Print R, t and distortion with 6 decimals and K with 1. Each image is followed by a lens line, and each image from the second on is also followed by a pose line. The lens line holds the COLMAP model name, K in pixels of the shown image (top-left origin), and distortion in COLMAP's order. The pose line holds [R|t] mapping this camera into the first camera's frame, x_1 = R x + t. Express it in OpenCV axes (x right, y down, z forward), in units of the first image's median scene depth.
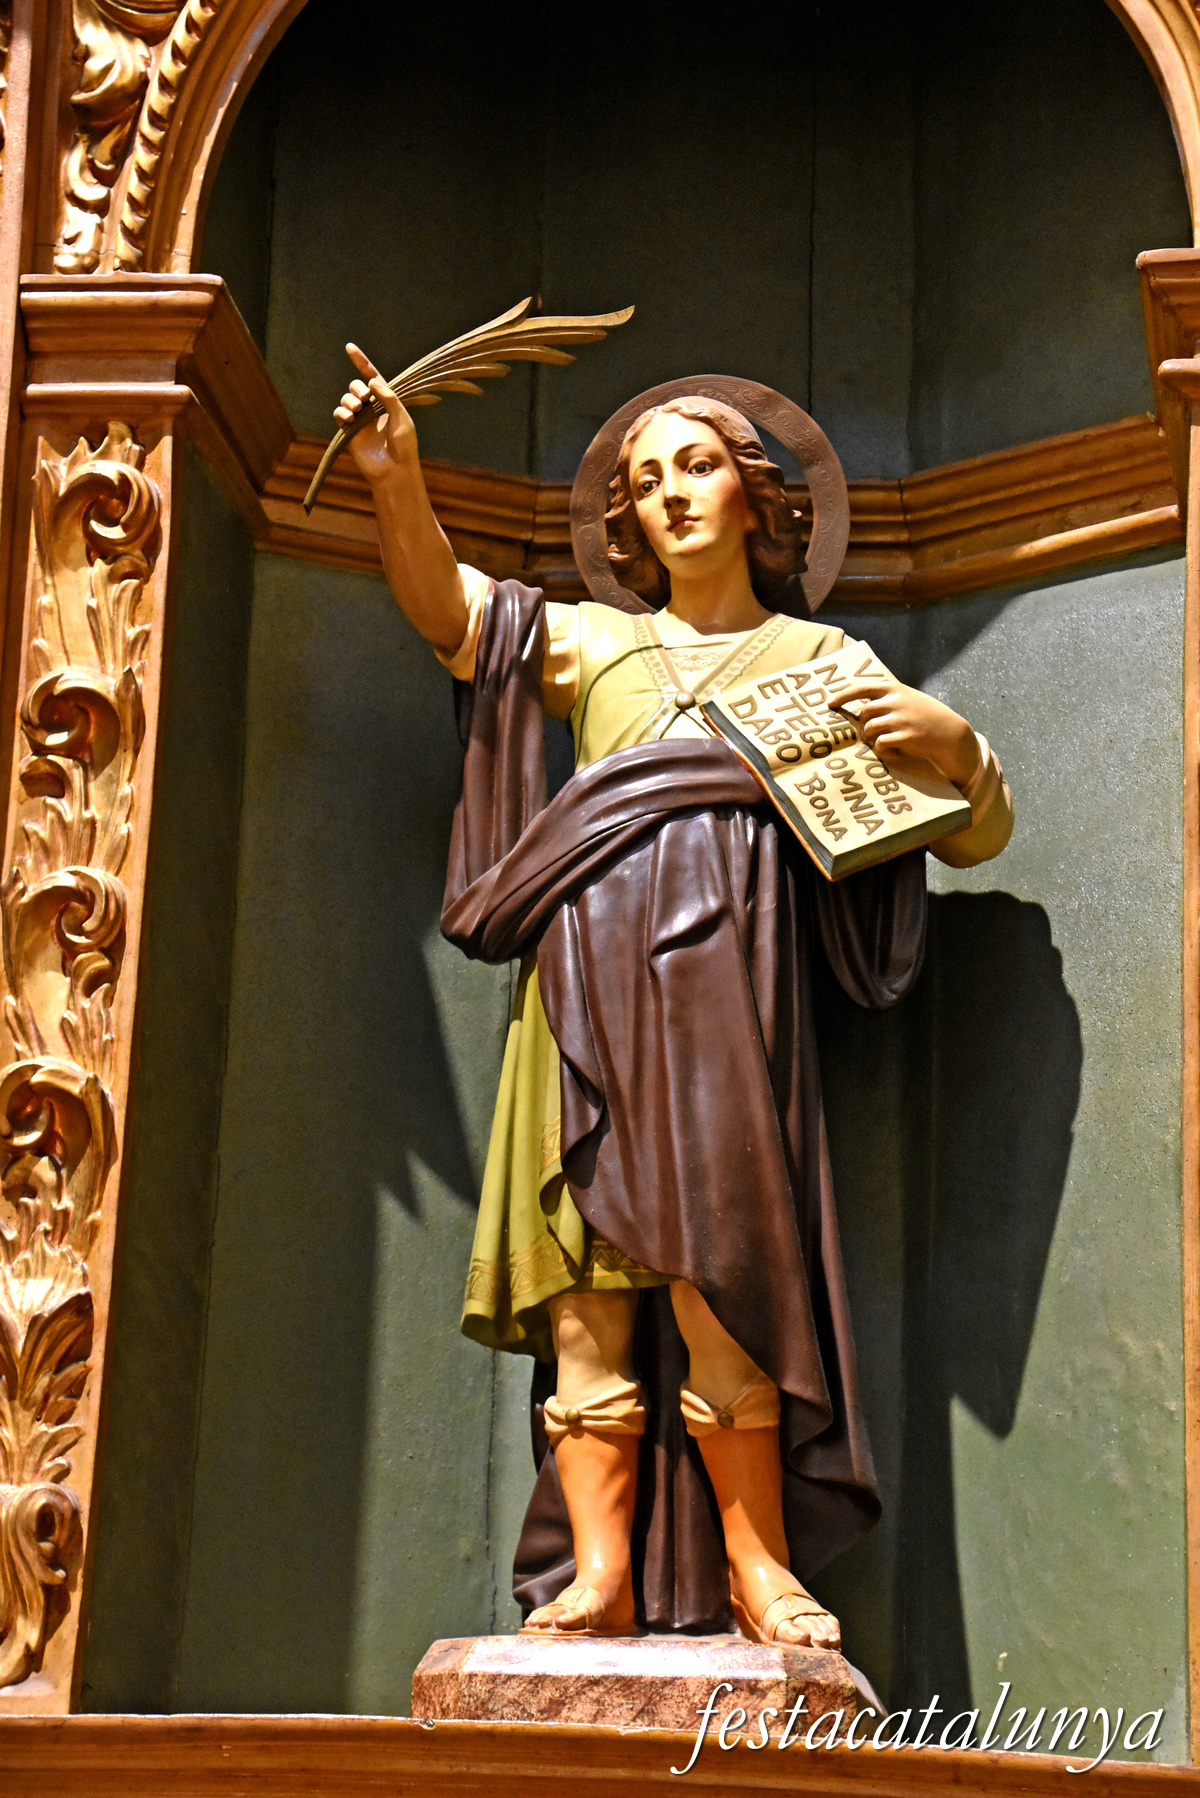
lens RADIAL K [[3915.3, 0, 600.0], [0, 3915.3, 899.0], [0, 0, 1]] dist [0.549836, 0.048722]
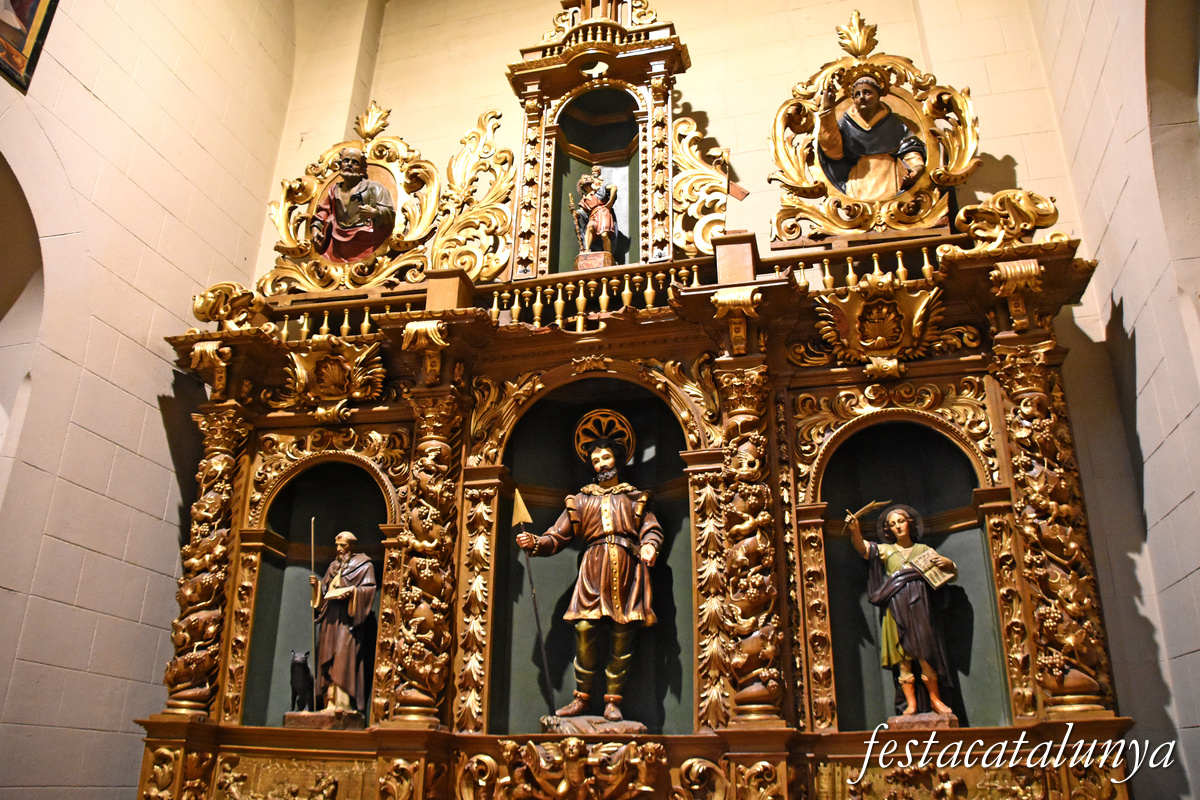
lens RADIAL K [[925.5, 0, 600.0], [0, 925.5, 400.0], [0, 0, 1]] dist [-0.105859, -0.002691]
pose [[0.988728, -0.094130, -0.116434, -0.269457], [0.080234, 0.989675, -0.118767, -0.174114], [0.126412, 0.108086, 0.986072, -0.515558]]
